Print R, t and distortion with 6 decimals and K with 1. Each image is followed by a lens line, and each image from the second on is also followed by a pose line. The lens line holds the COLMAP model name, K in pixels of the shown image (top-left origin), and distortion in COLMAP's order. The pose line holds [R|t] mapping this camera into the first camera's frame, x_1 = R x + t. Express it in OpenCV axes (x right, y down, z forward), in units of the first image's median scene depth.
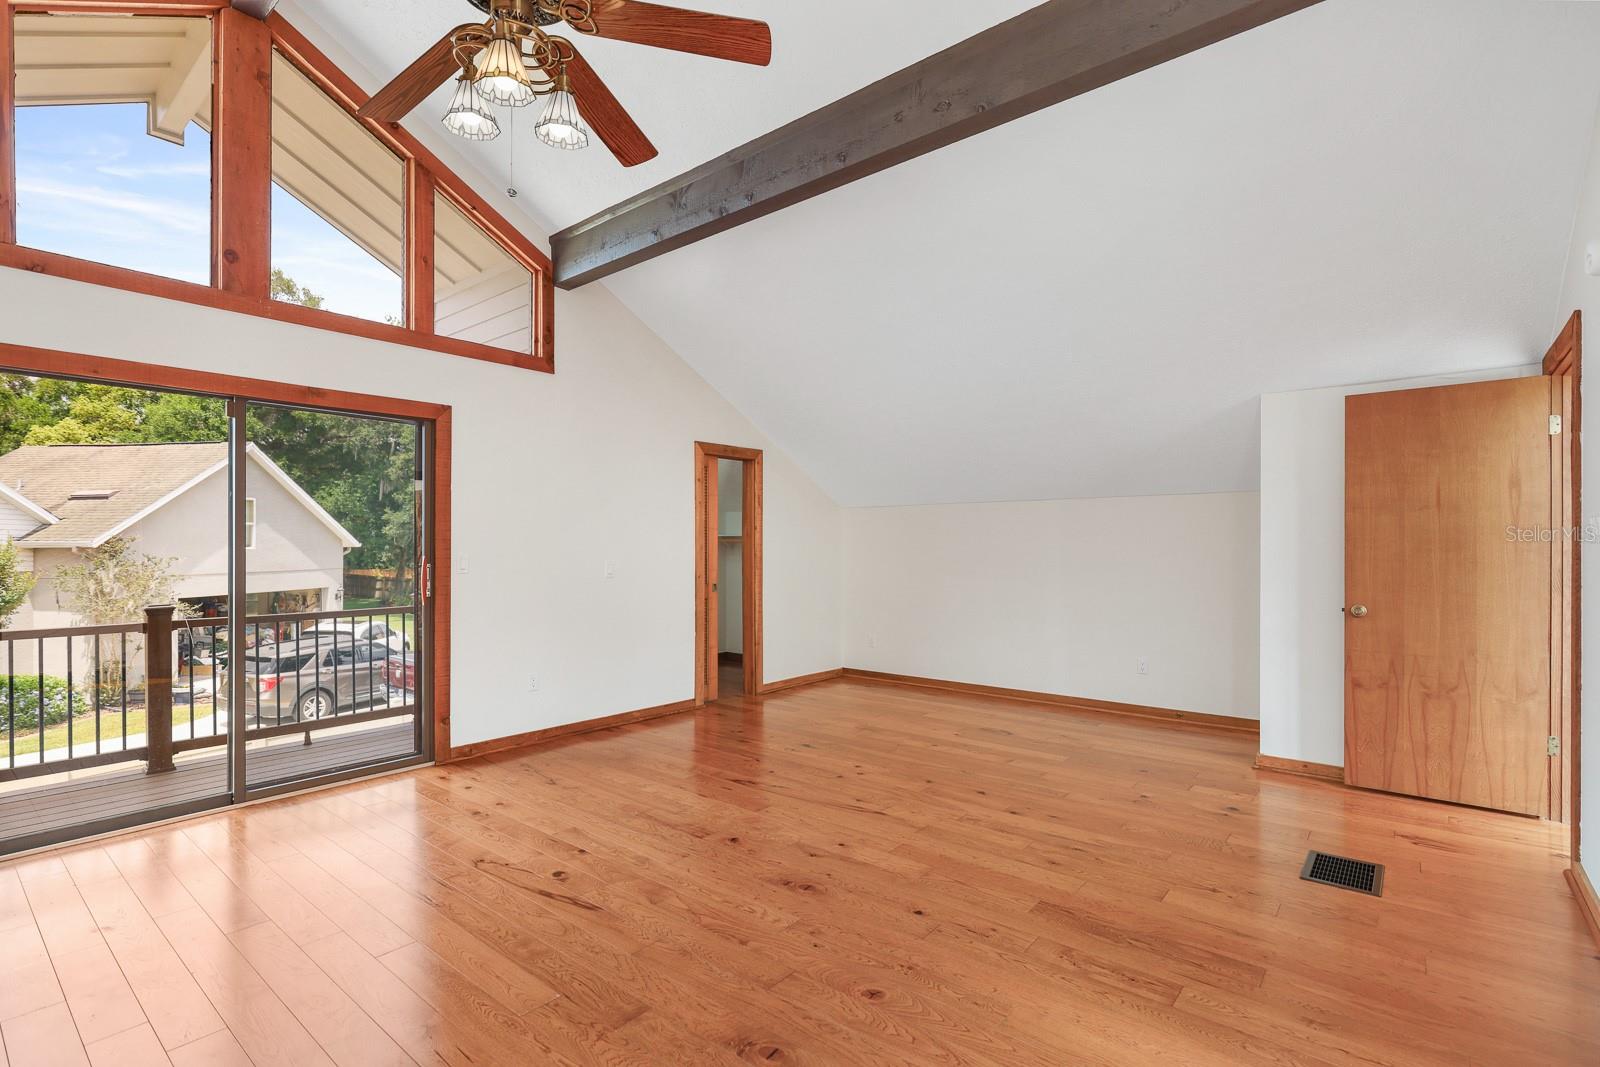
lens RADIAL K [[752.4, 0, 807.1], [0, 752.4, 540.4], [0, 0, 1]] dist [-0.002466, 0.000272]
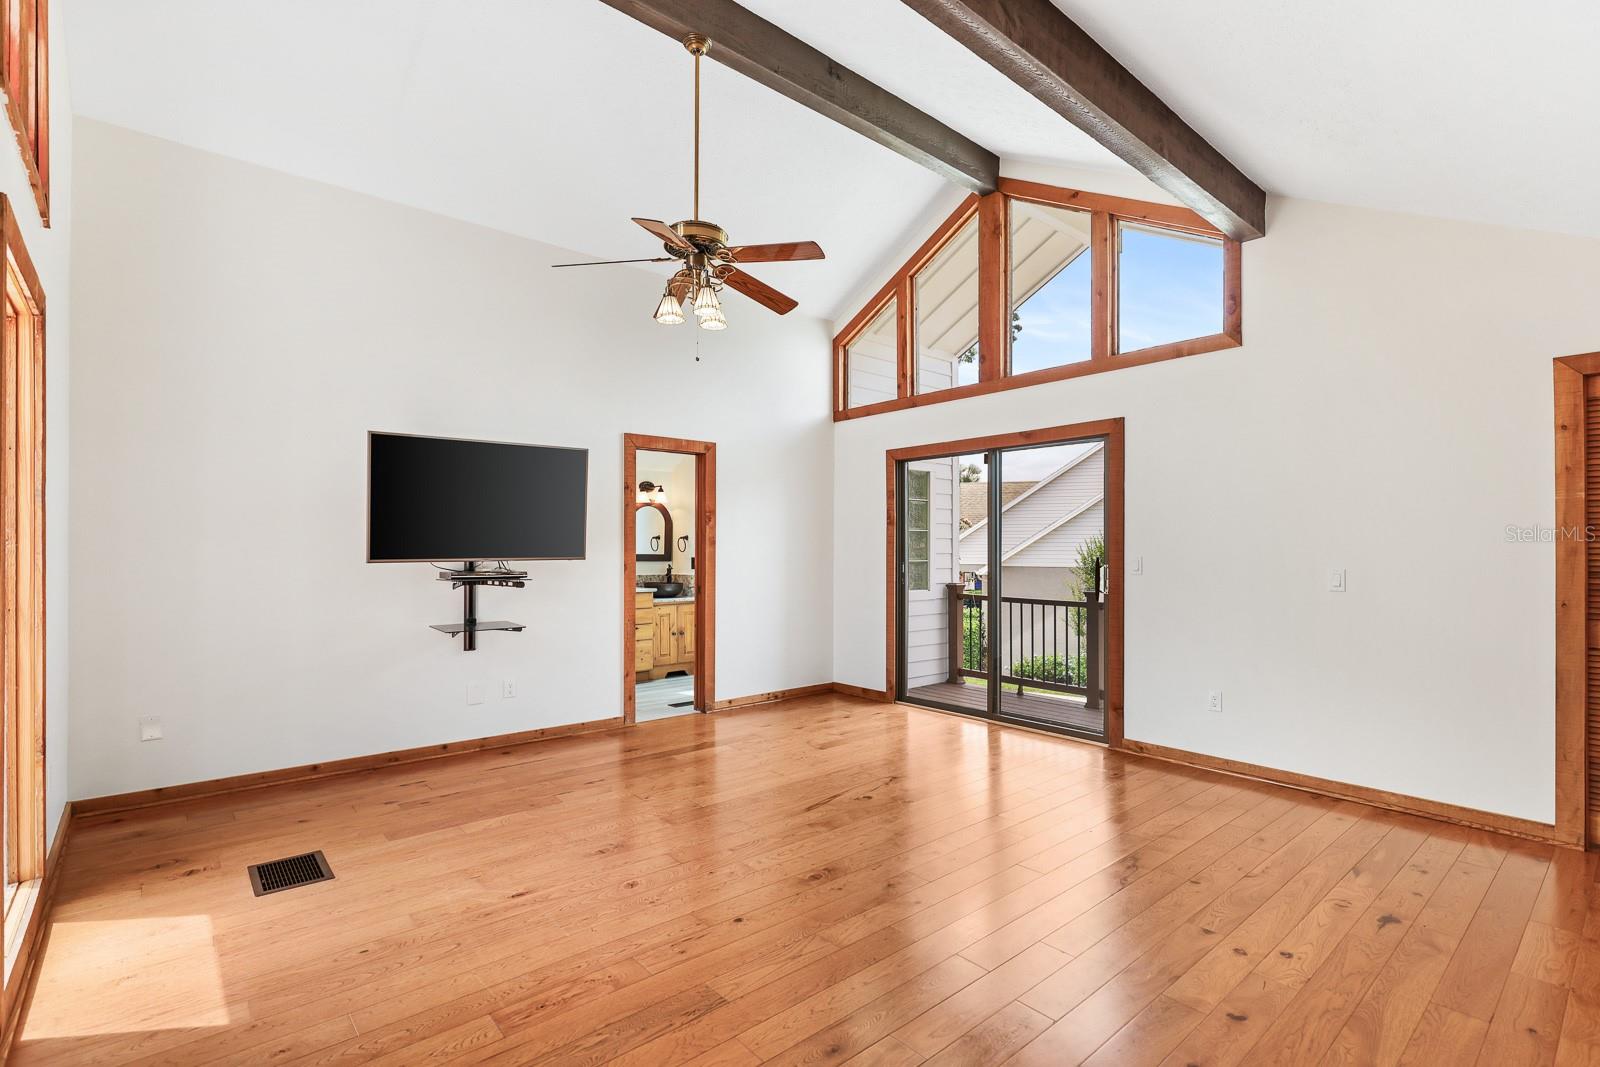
lens RADIAL K [[752.4, 0, 807.5], [0, 752.4, 544.1], [0, 0, 1]] dist [-0.002466, 0.000272]
pose [[-0.165303, -0.005595, -0.986227, 0.671745], [0.004687, 0.999968, -0.006458, 0.005572], [0.986232, -0.005690, -0.165271, 0.761123]]
